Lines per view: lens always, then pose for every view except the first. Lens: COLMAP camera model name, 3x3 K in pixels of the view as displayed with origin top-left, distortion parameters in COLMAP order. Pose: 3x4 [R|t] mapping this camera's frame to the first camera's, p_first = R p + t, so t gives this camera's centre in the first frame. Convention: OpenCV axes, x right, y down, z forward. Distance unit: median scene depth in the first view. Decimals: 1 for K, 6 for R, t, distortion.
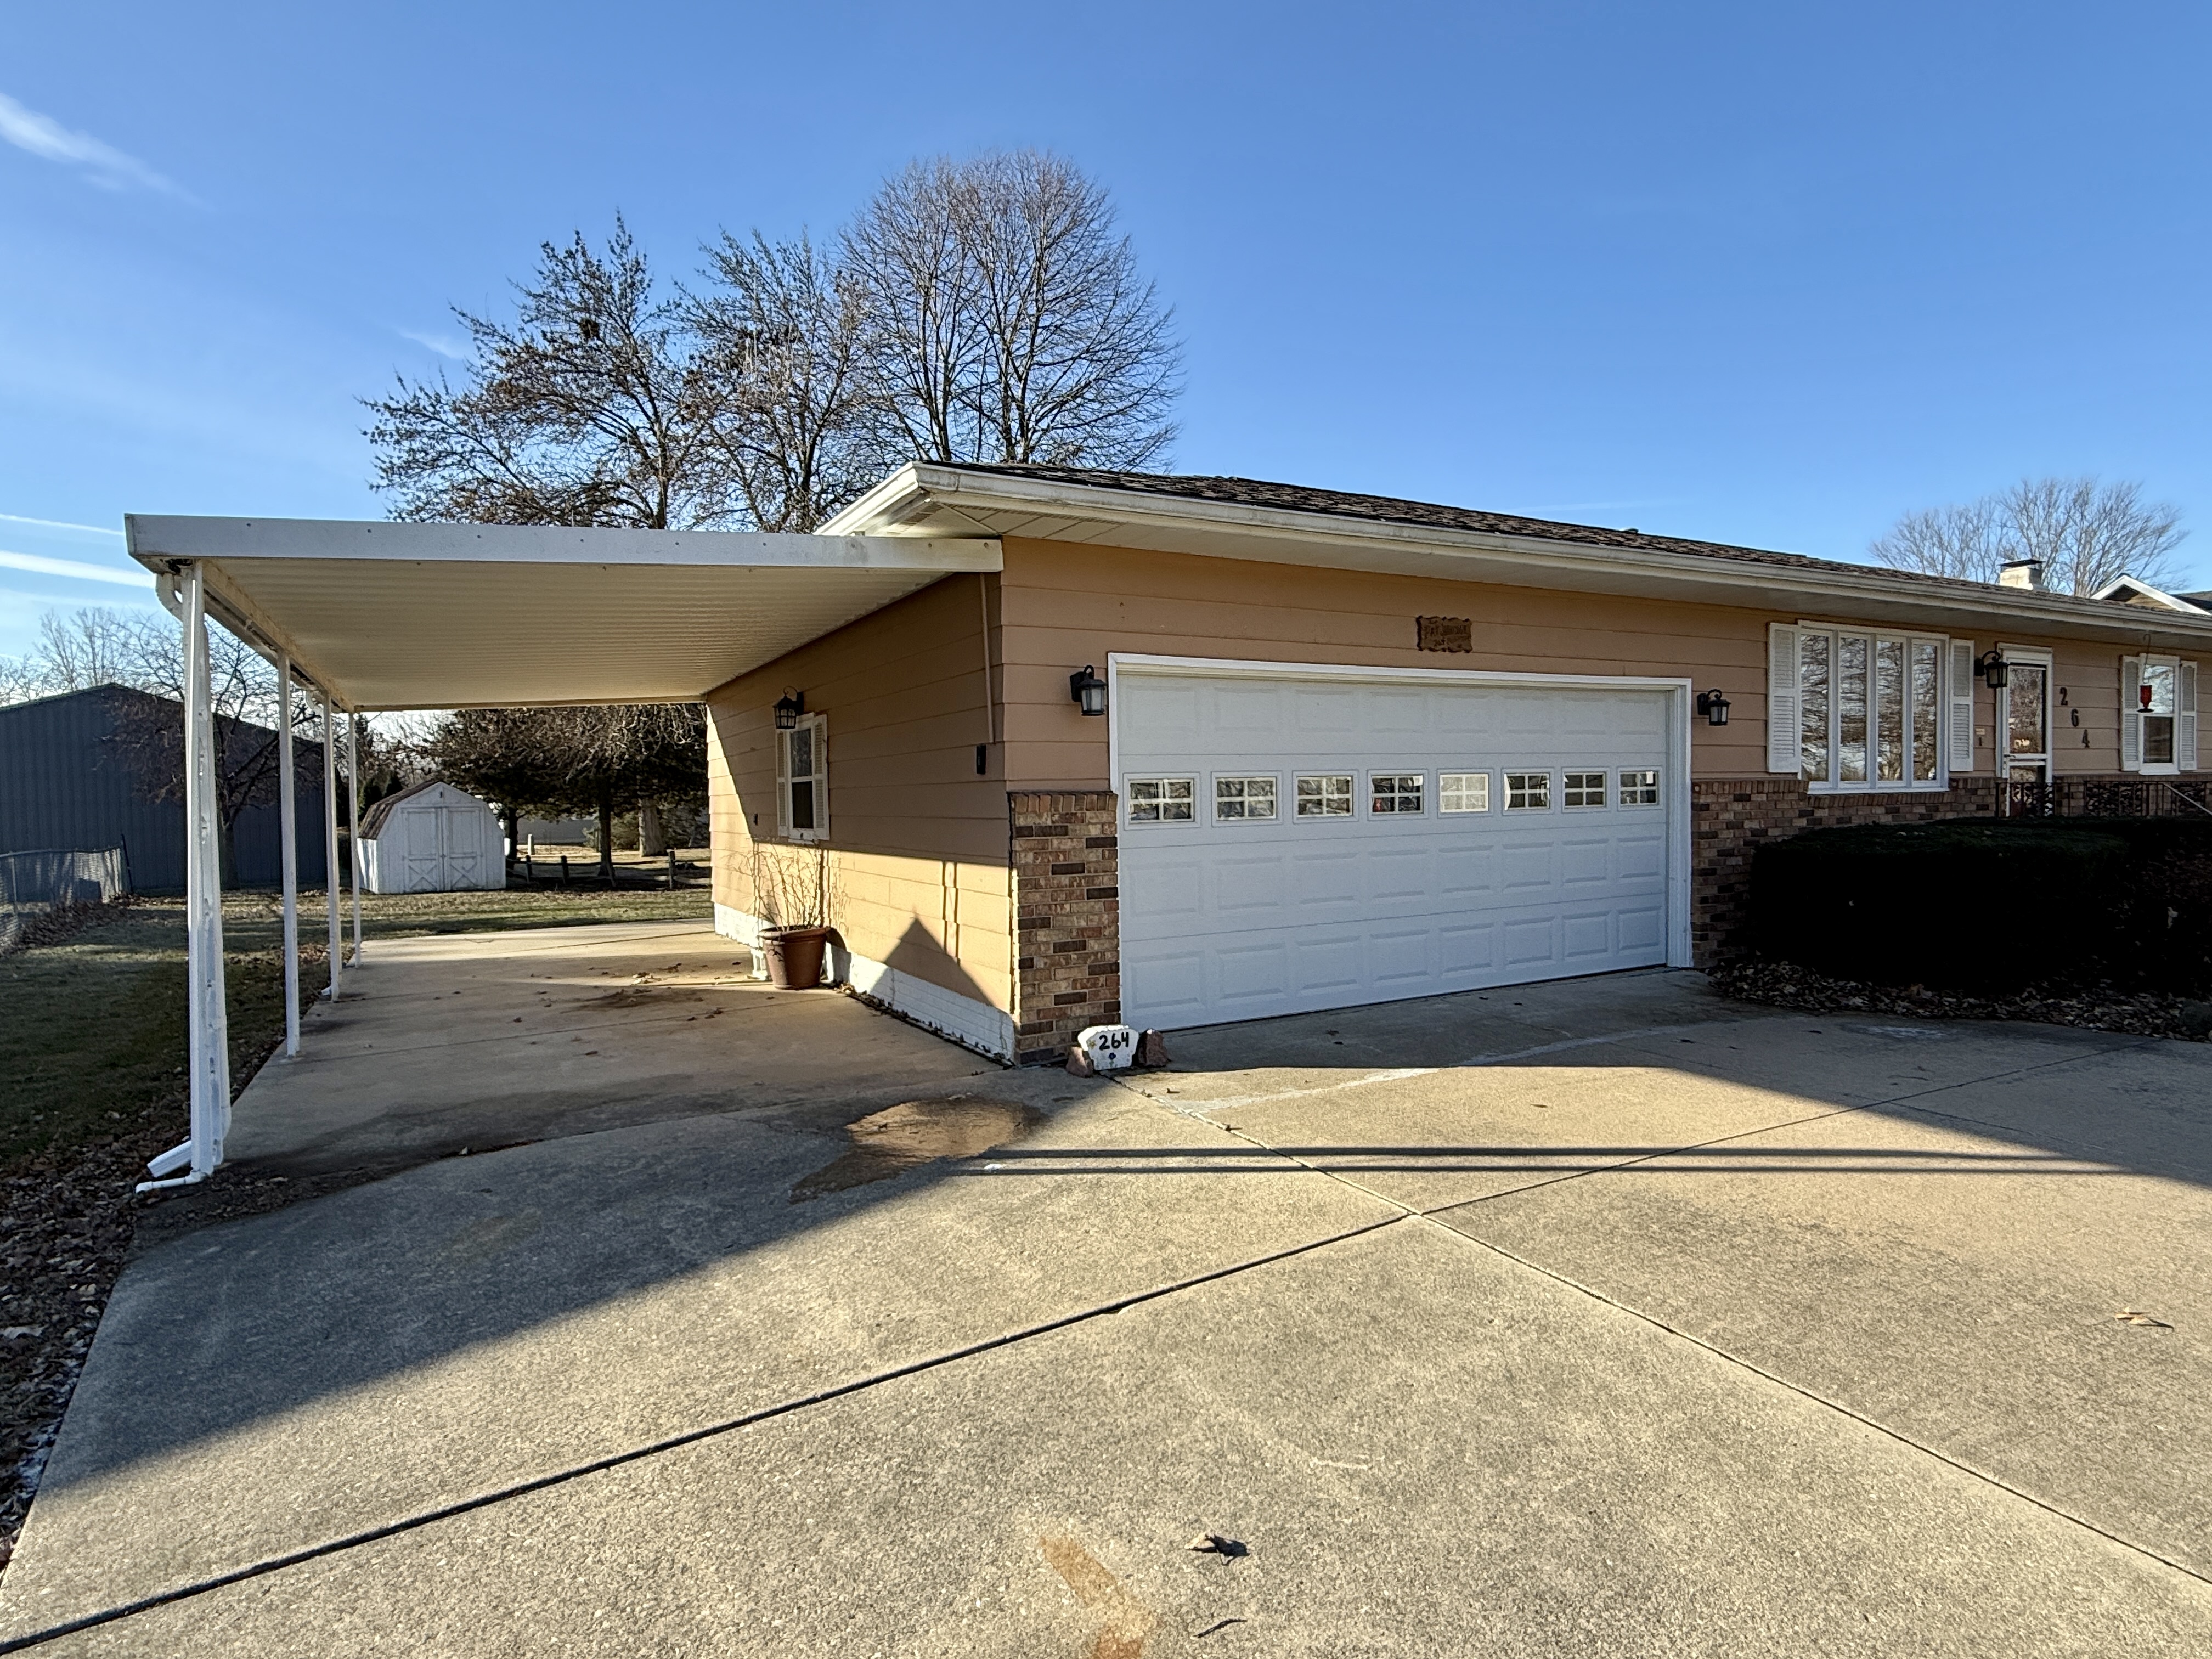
lens RADIAL K [[1196.3, 0, 1106.0], [0, 1196.3, 829.5], [0, 0, 1]] dist [-0.002151, -0.000090]
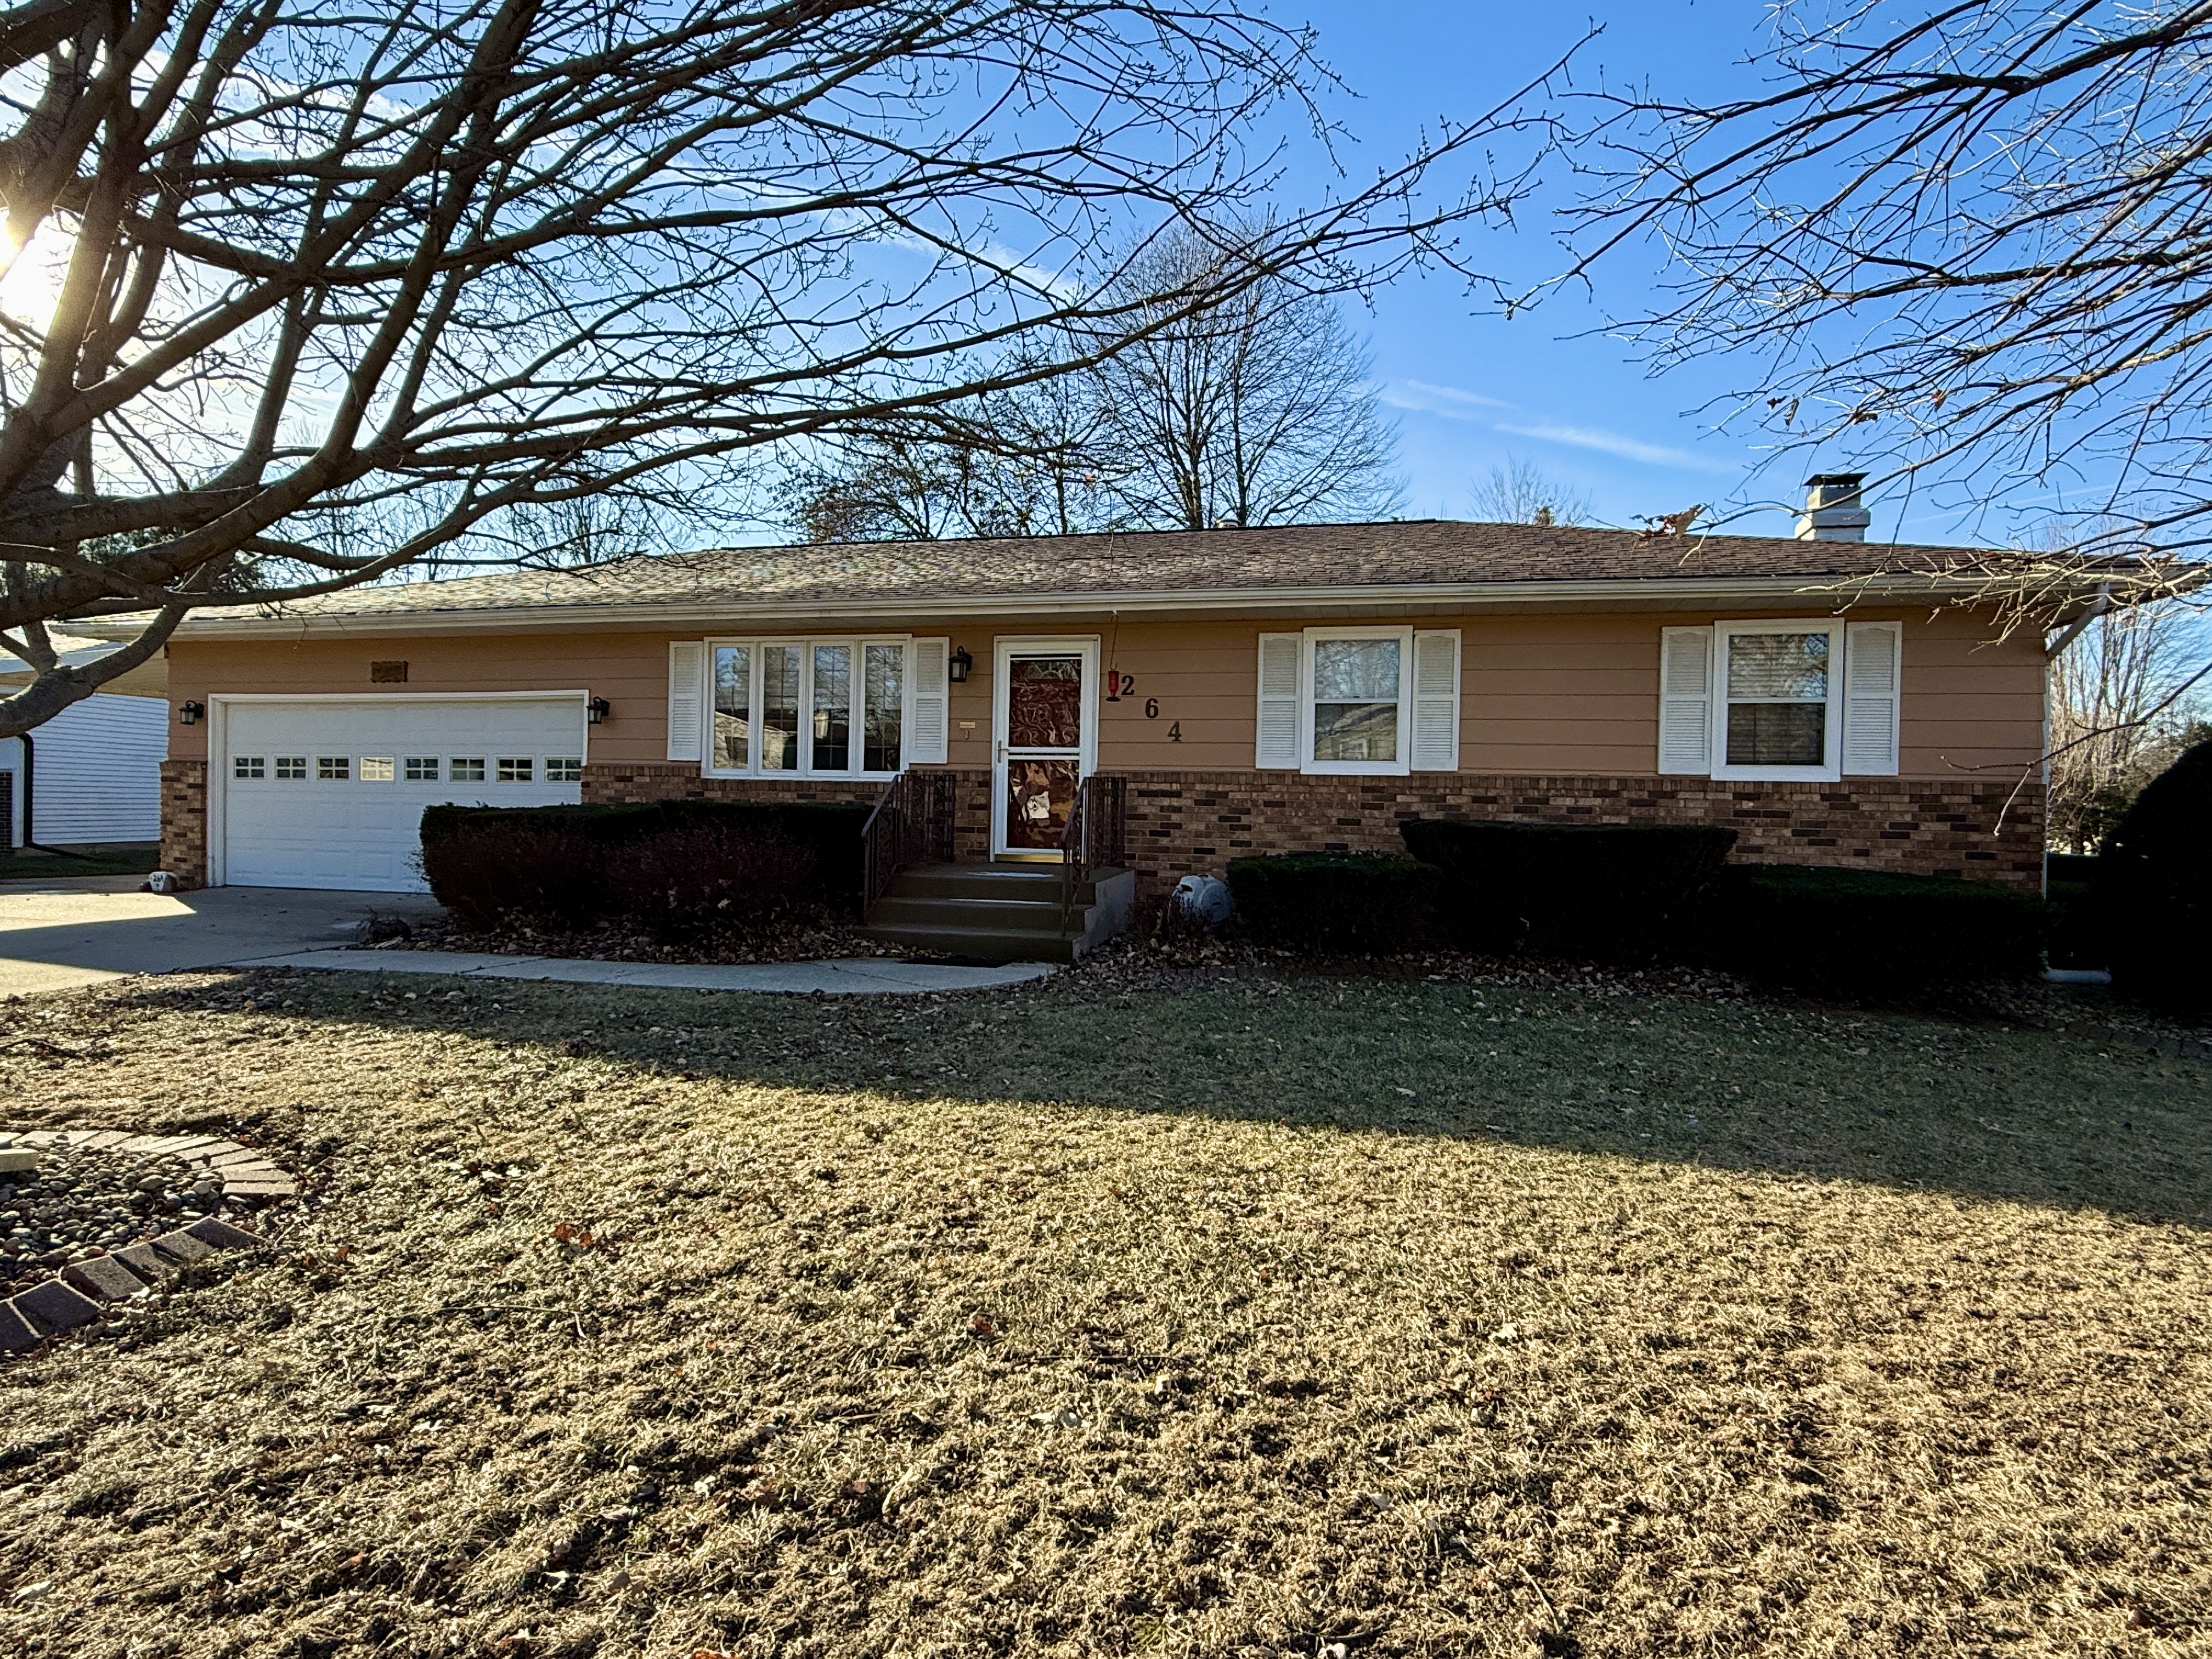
lens RADIAL K [[1196.3, 0, 1106.0], [0, 1196.3, 829.5], [0, 0, 1]] dist [-0.002151, -0.000090]
pose [[0.736698, 0.058511, -0.673686, 1.829076], [-0.044294, 0.998285, 0.038267, -0.045238], [0.674770, 0.001649, 0.738026, 0.389428]]
